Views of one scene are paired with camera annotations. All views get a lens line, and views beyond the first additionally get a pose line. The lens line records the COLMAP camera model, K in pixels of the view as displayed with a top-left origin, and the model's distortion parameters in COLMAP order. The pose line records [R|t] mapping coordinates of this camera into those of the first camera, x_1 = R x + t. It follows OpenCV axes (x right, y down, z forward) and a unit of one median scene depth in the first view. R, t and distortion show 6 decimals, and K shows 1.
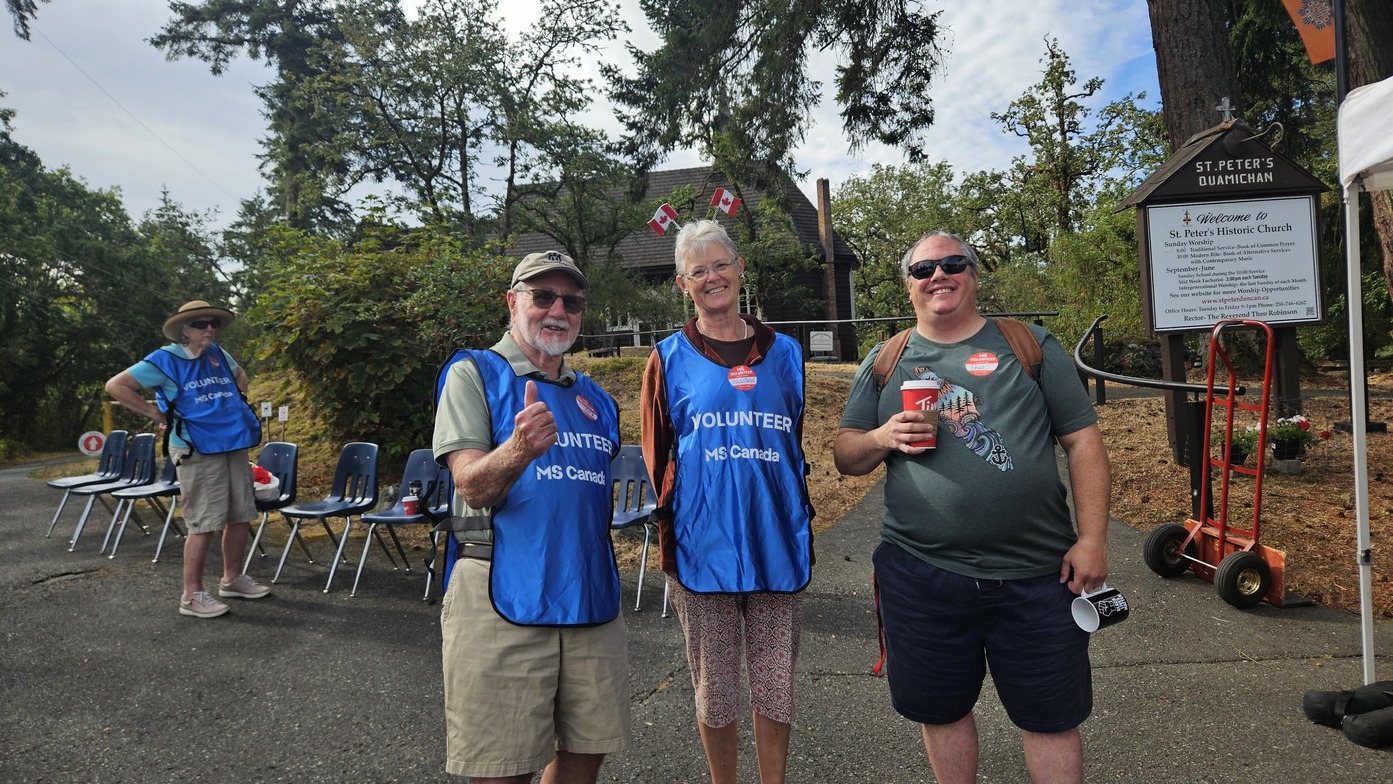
lens RADIAL K [[950.2, 0, 683.4], [0, 950.2, 390.2], [0, 0, 1]] dist [0.084502, -0.072646]
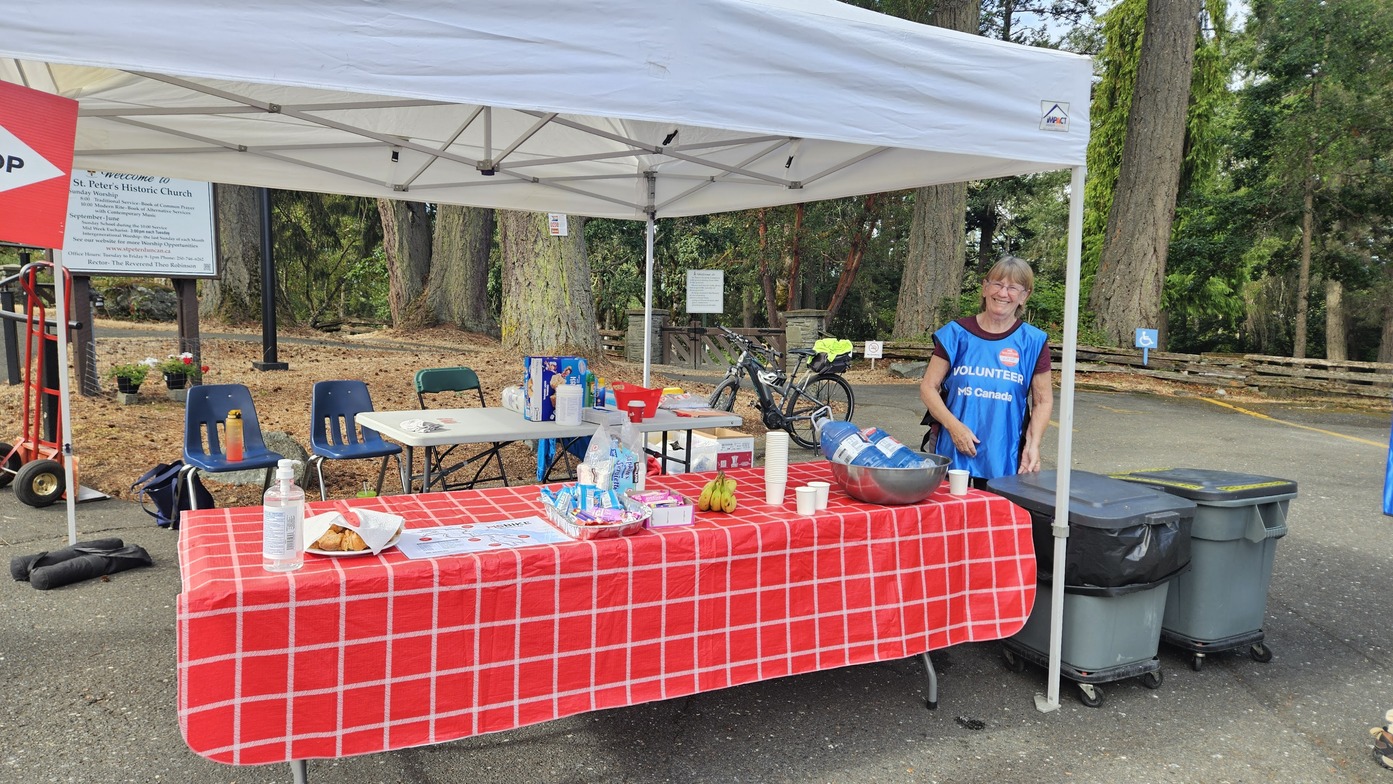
lens RADIAL K [[950.2, 0, 683.4], [0, 950.2, 390.2], [0, 0, 1]] dist [0.084502, -0.072646]
pose [[0.647869, 0.000054, 0.761752, 0.039376], [-0.039761, 0.998639, 0.033746, 0.002376], [-0.760714, -0.052151, 0.646989, -0.077365]]
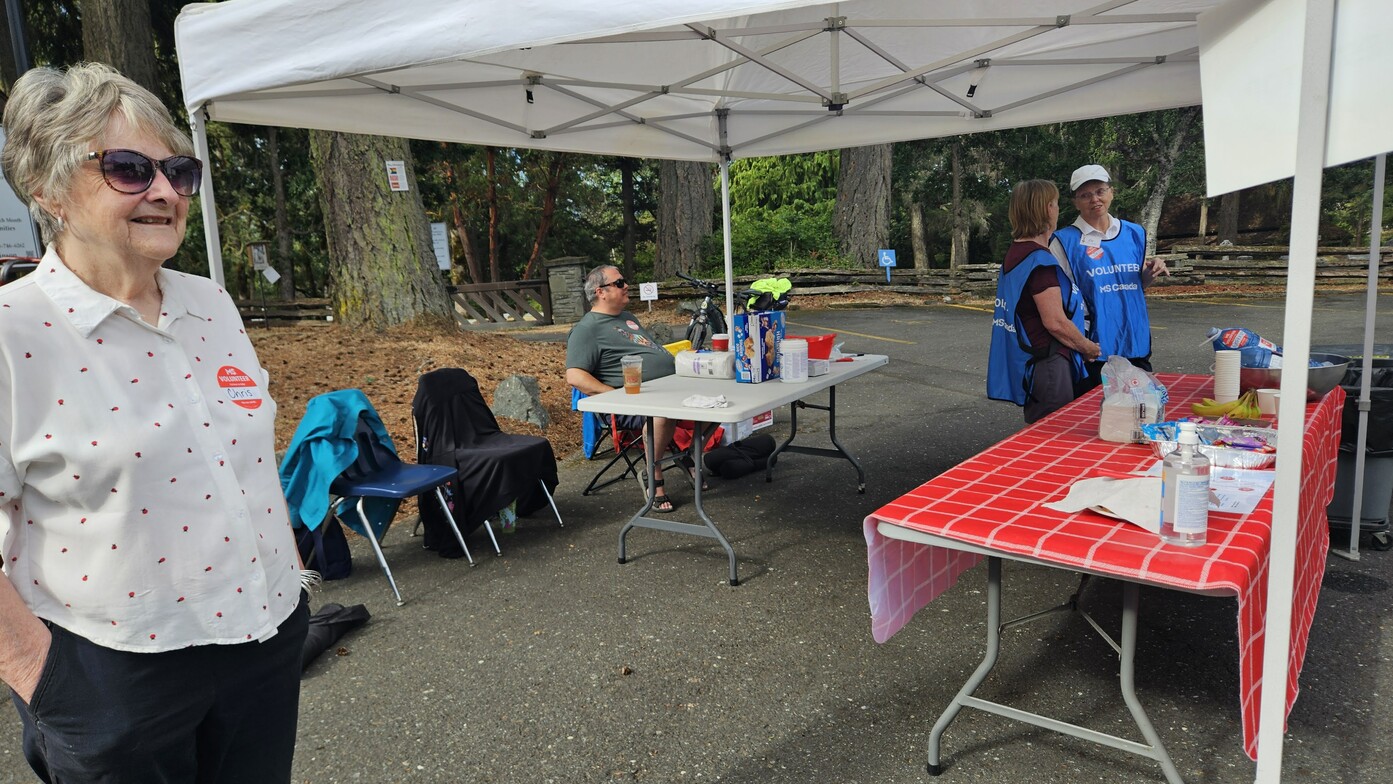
lens RADIAL K [[938.4, 0, 700.1], [0, 938.4, 417.5], [0, 0, 1]] dist [0.074916, -0.067074]
pose [[0.299450, -0.136030, 0.944365, -0.012956], [0.063793, 0.990424, 0.122436, -0.000010], [-0.951977, 0.023581, 0.305261, 0.043799]]
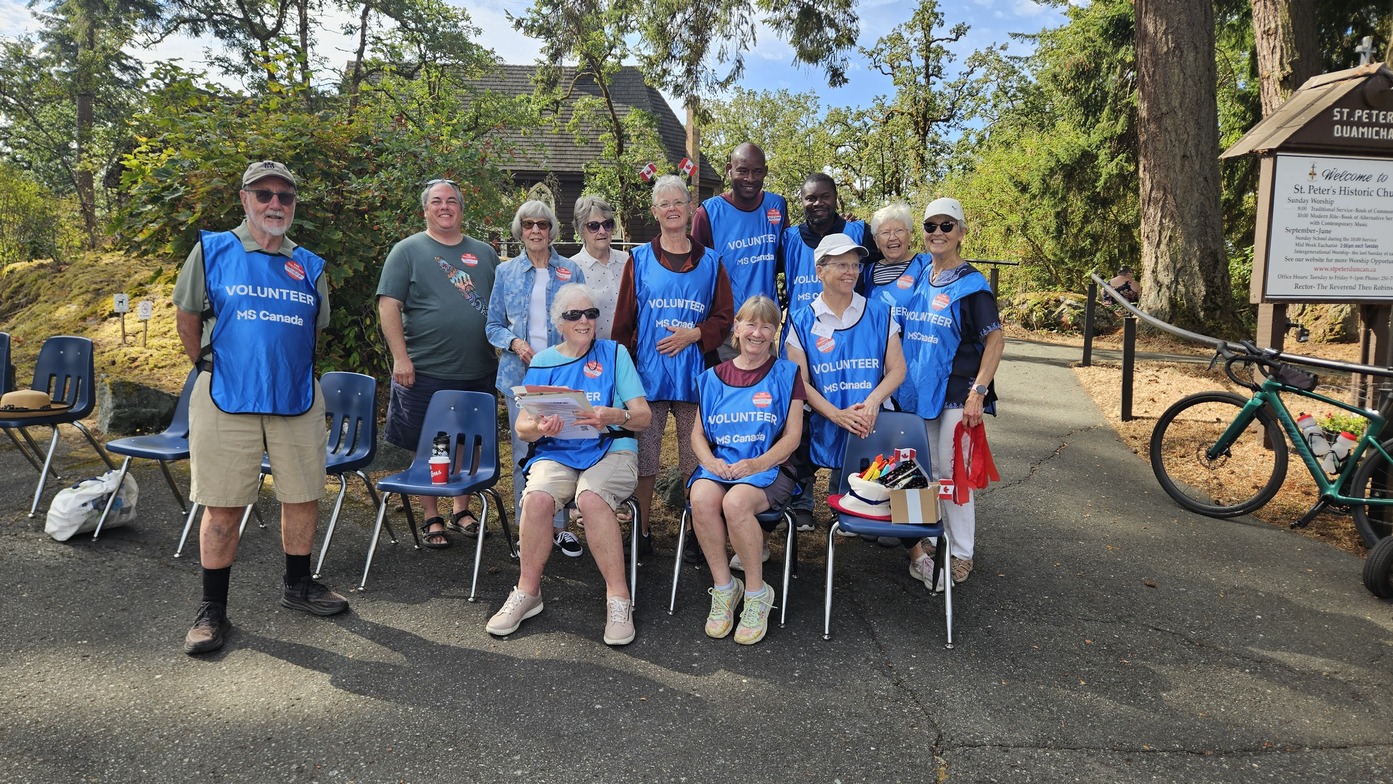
lens RADIAL K [[962.9, 0, 681.5], [0, 962.9, 410.2], [0, 0, 1]] dist [0.081443, -0.073773]
pose [[0.982142, 0.055810, 0.179671, -0.064604], [-0.073773, 0.992750, 0.094896, -0.001680], [-0.173073, -0.106456, 0.979139, 0.066991]]
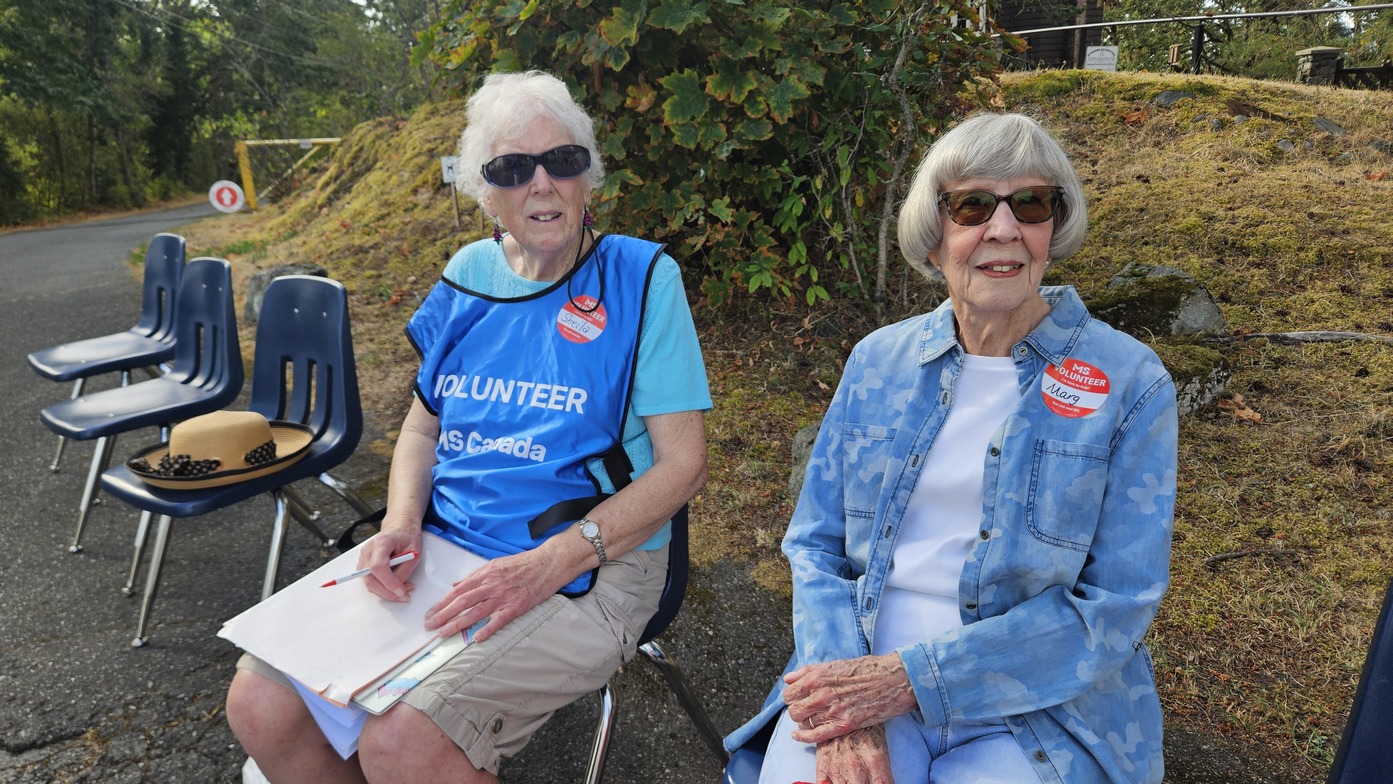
lens RADIAL K [[962.9, 0, 681.5], [0, 962.9, 410.2], [0, 0, 1]] dist [0.081443, -0.073773]
pose [[0.989330, 0.041998, -0.139509, -0.111849], [-0.001370, 0.960191, 0.279342, -0.002140], [0.145687, -0.276170, 0.950003, 0.229808]]
